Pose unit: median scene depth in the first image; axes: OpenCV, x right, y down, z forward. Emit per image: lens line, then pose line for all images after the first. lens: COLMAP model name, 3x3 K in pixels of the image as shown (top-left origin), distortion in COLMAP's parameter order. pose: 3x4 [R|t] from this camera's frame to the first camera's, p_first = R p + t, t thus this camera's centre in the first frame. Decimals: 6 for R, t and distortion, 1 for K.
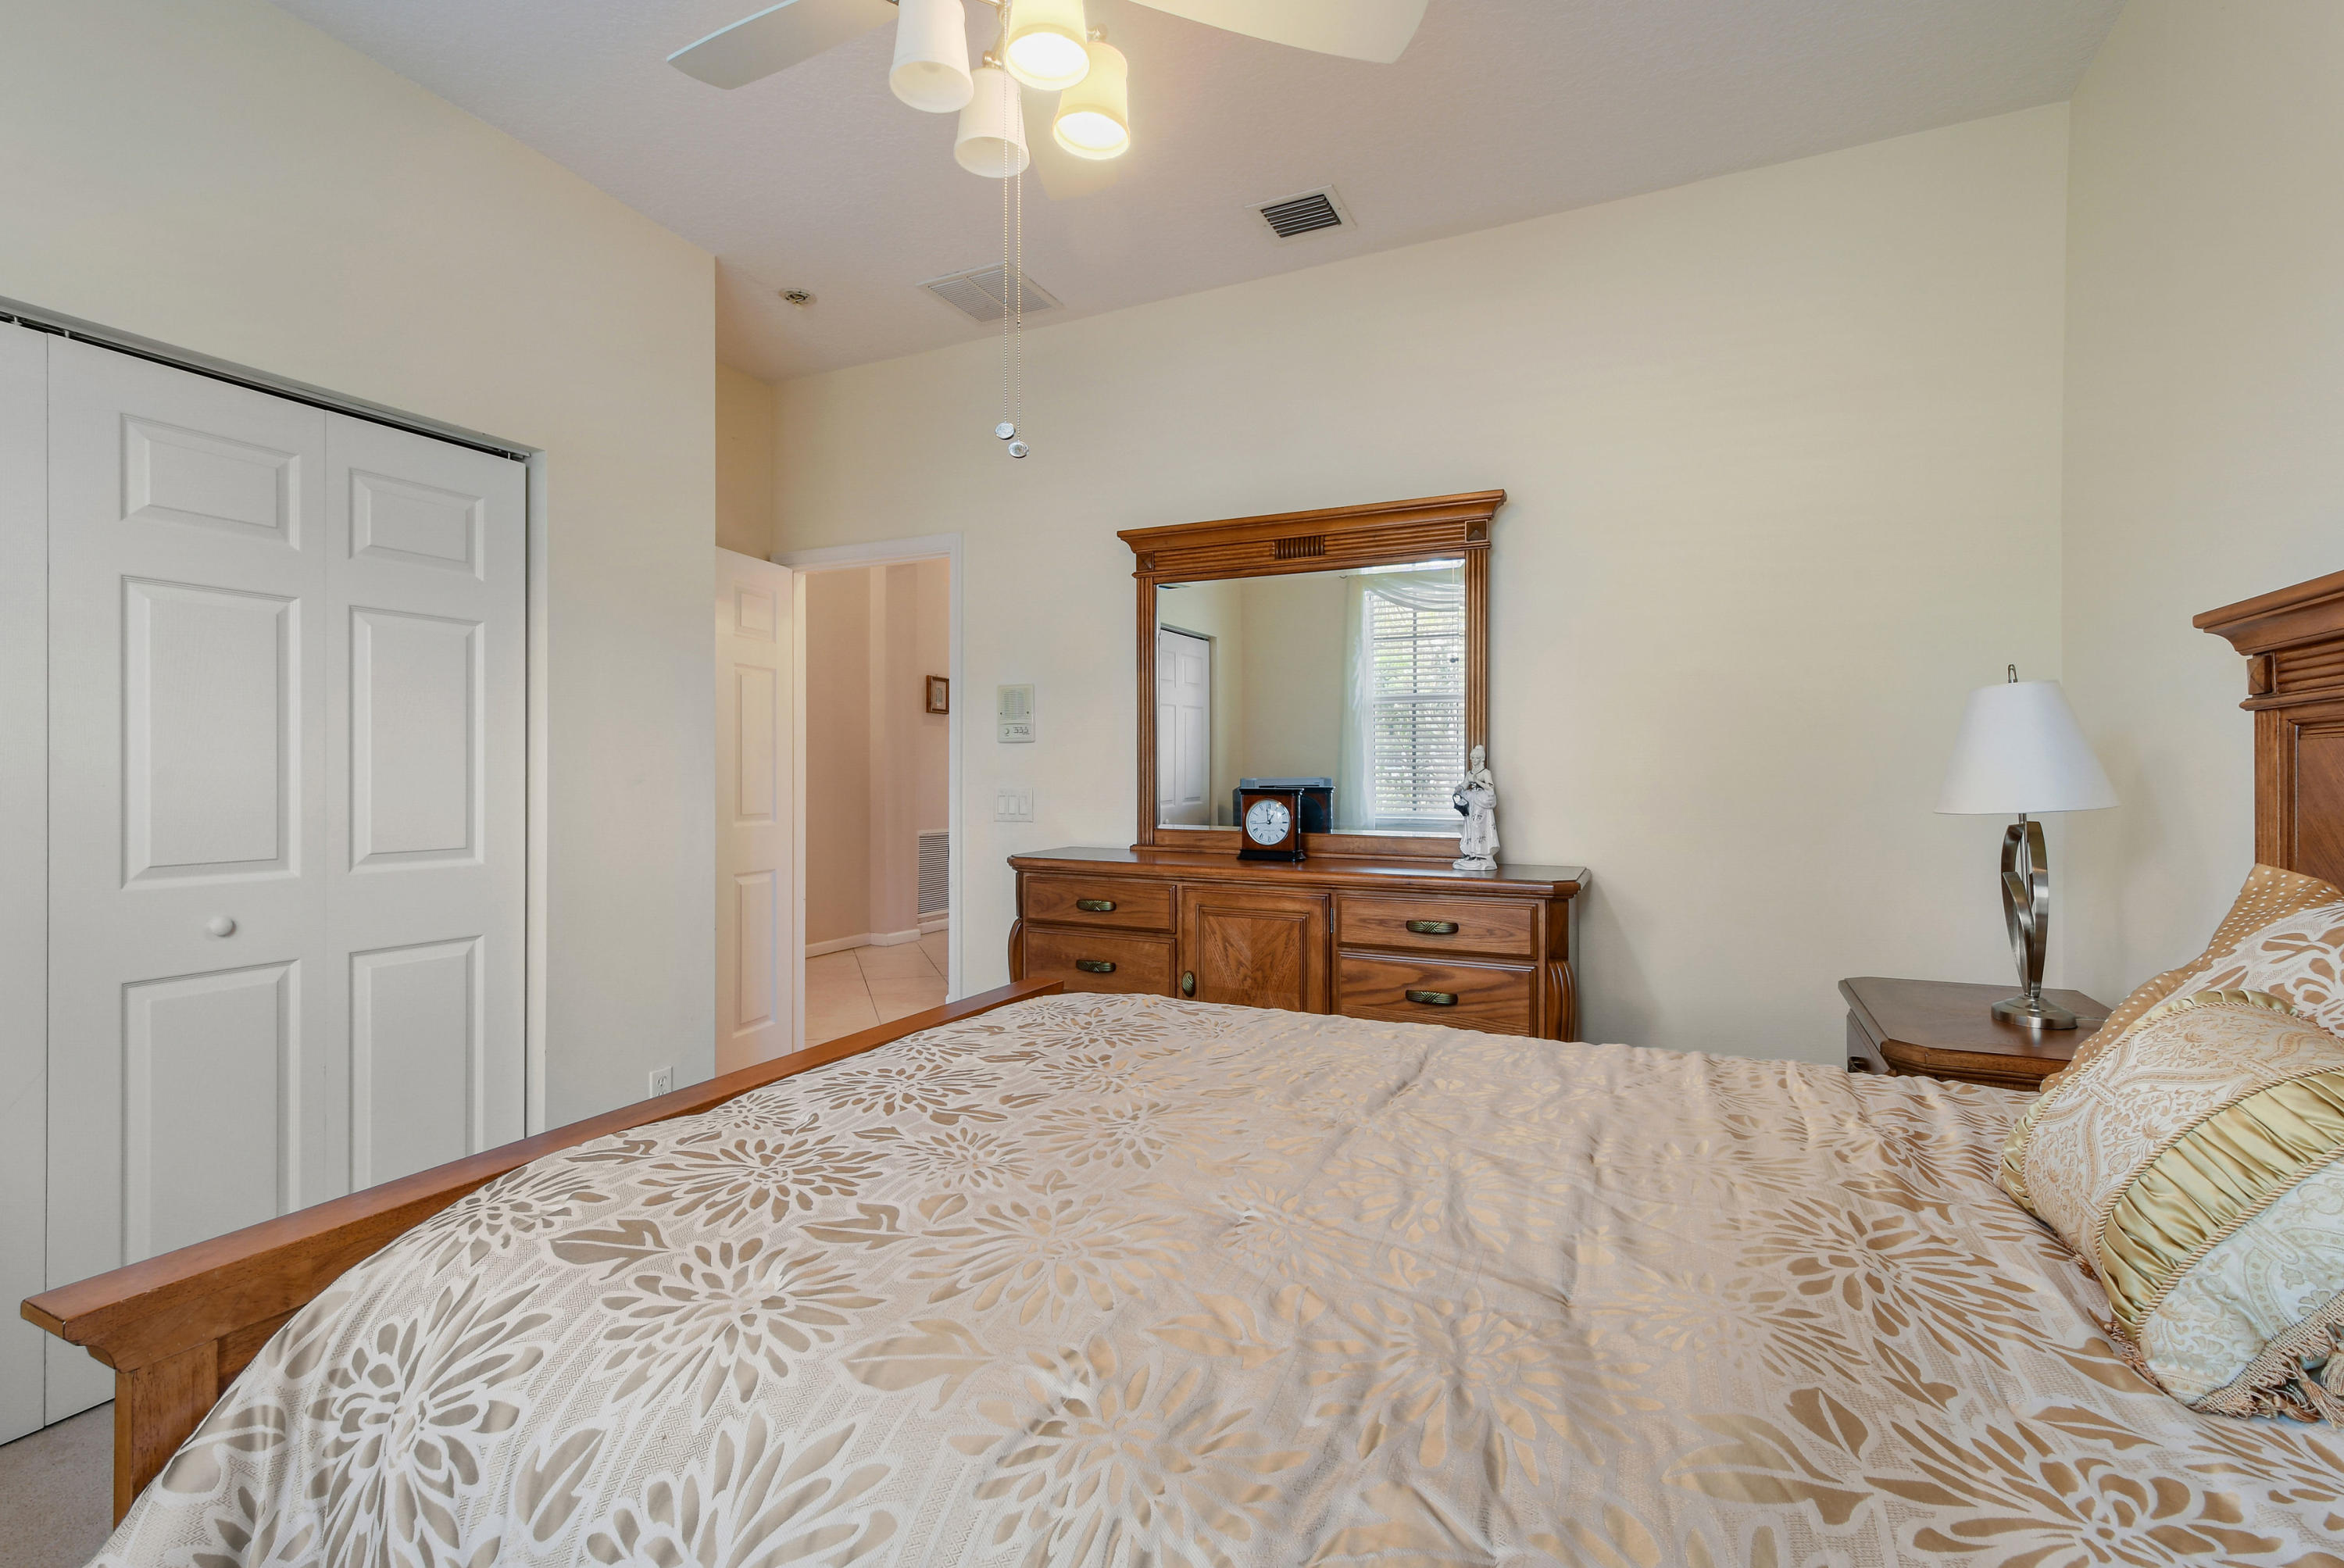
lens RADIAL K [[1034.3, 0, 1170.1], [0, 1034.3, 777.8], [0, 0, 1]] dist [-0.005087, -0.000496]
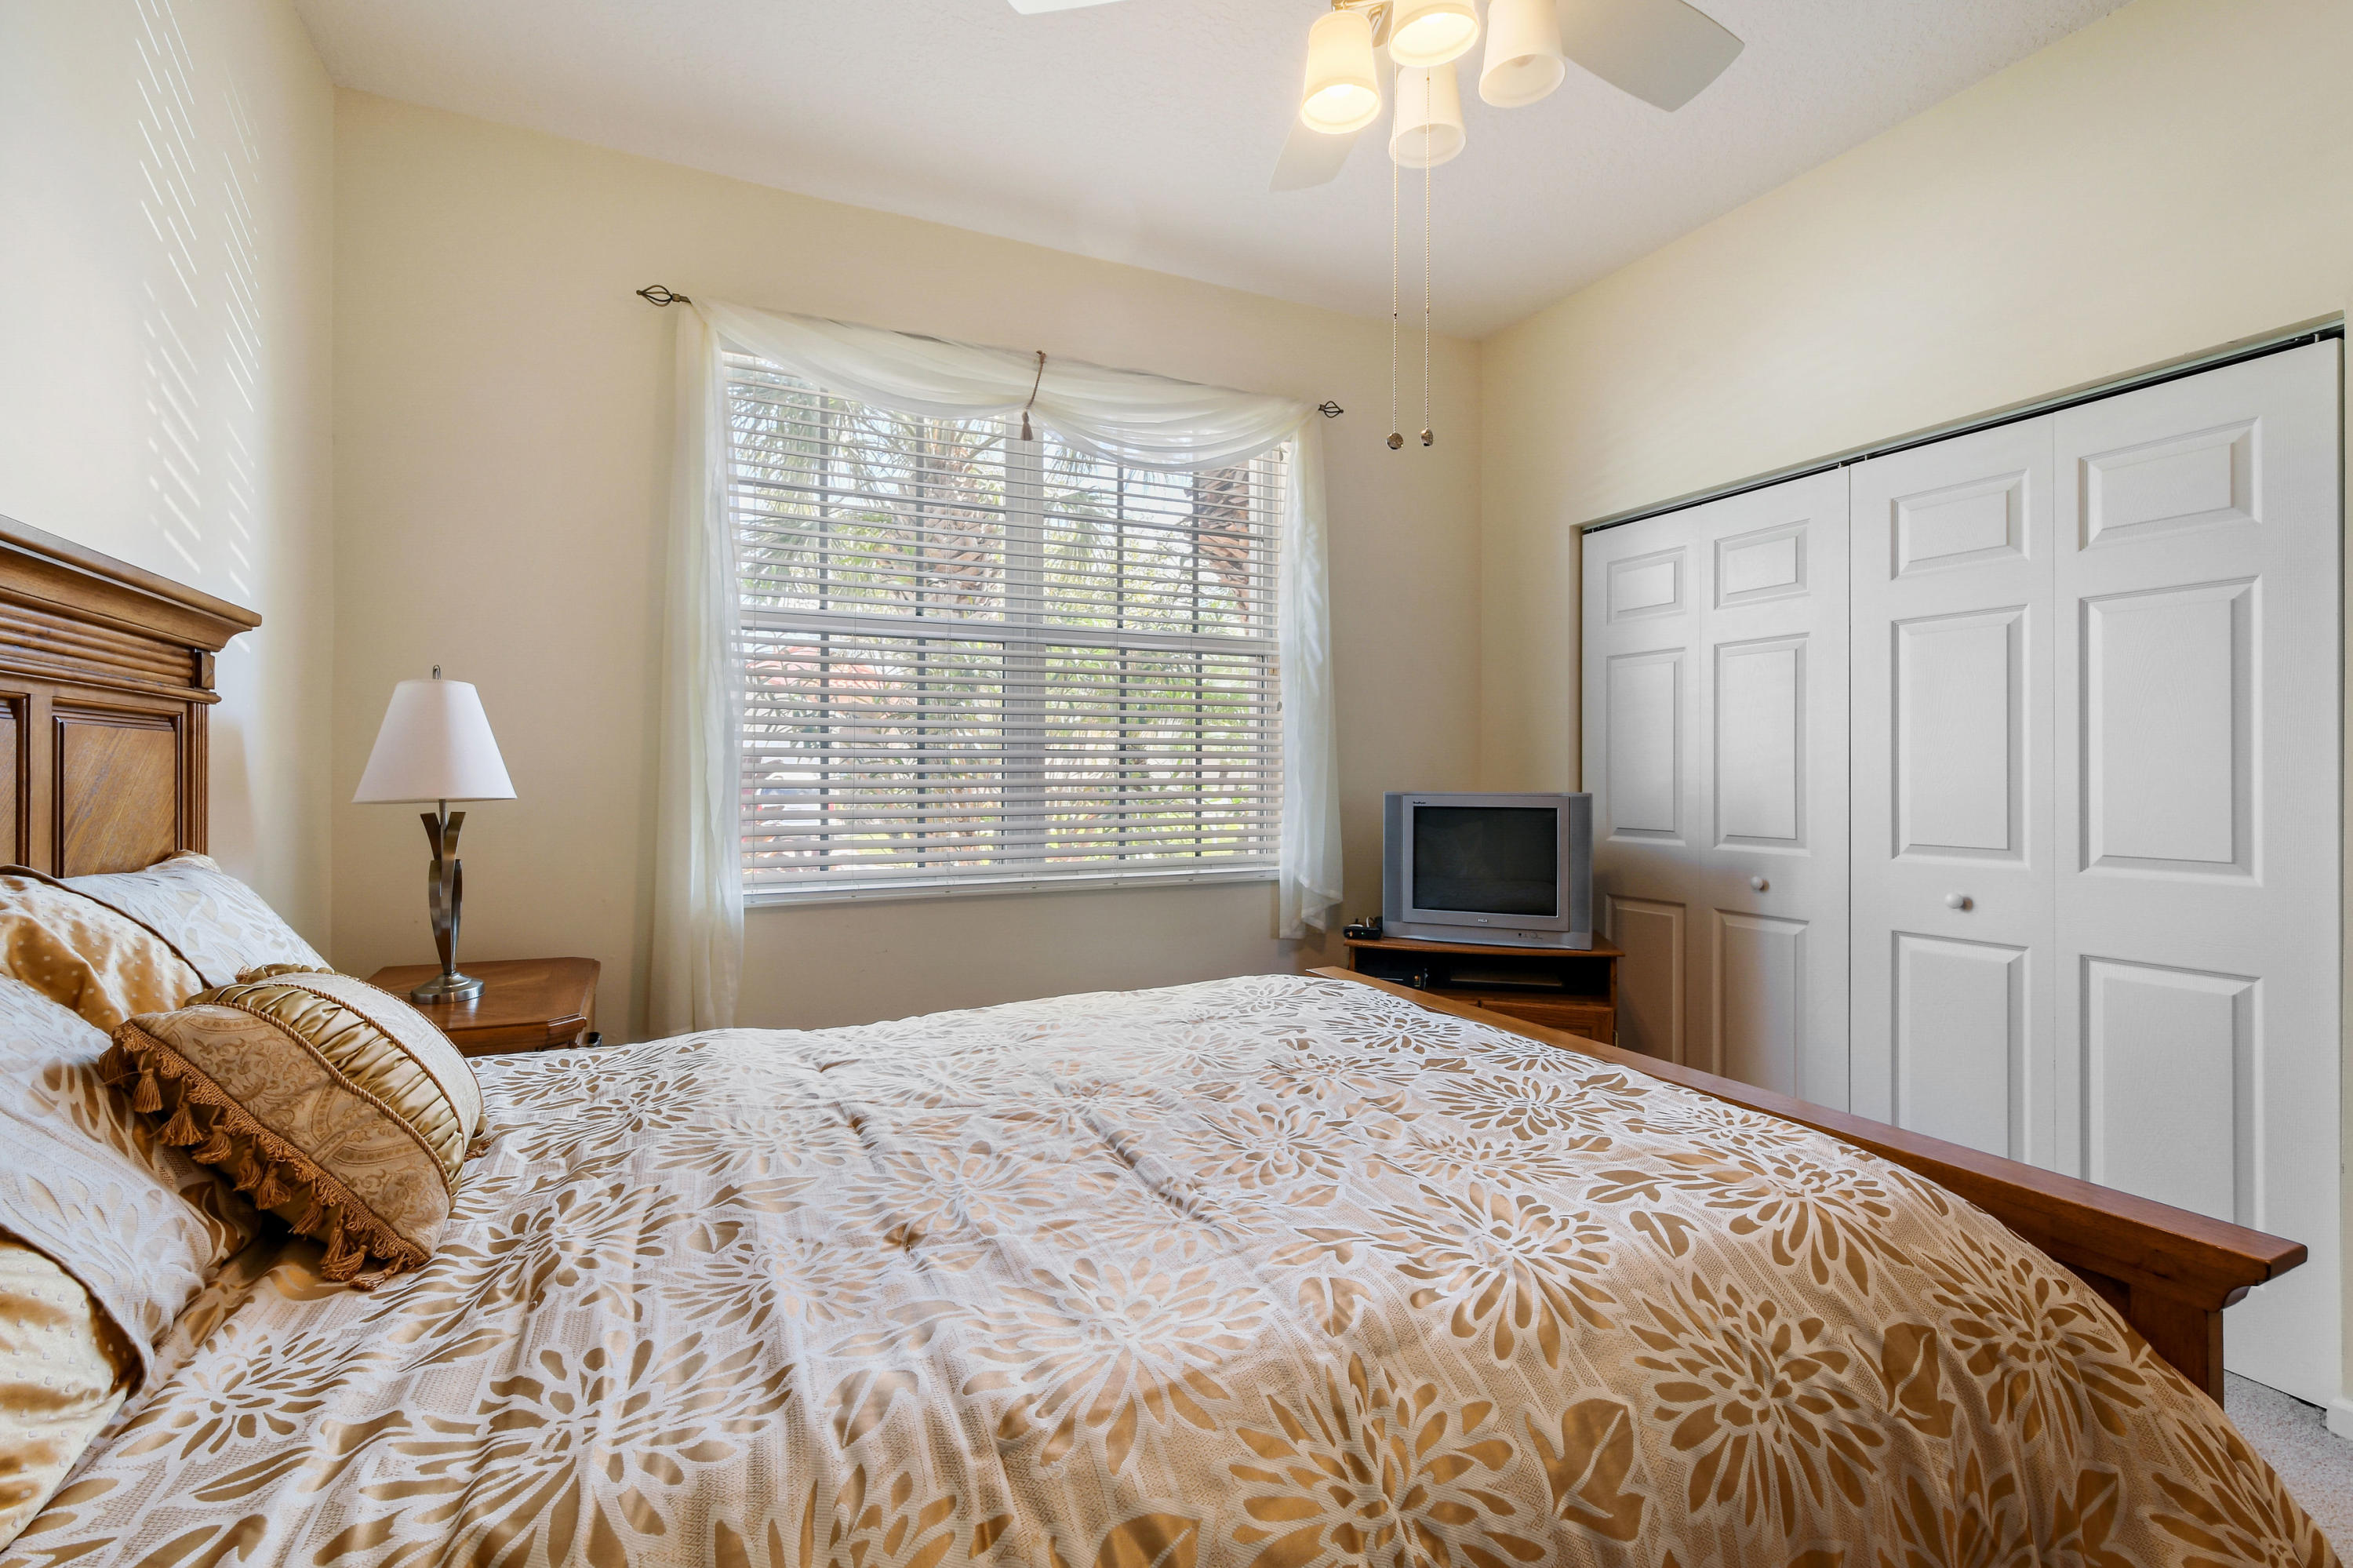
lens RADIAL K [[1050.0, 0, 1179.2], [0, 1050.0, 772.7], [0, 0, 1]] dist [0.007139, -0.001866]
pose [[-0.623546, -0.002627, -0.781782, 0.636377], [-0.000358, 0.999995, -0.003075, 0.001427], [0.781786, -0.001637, -0.623544, 1.170894]]
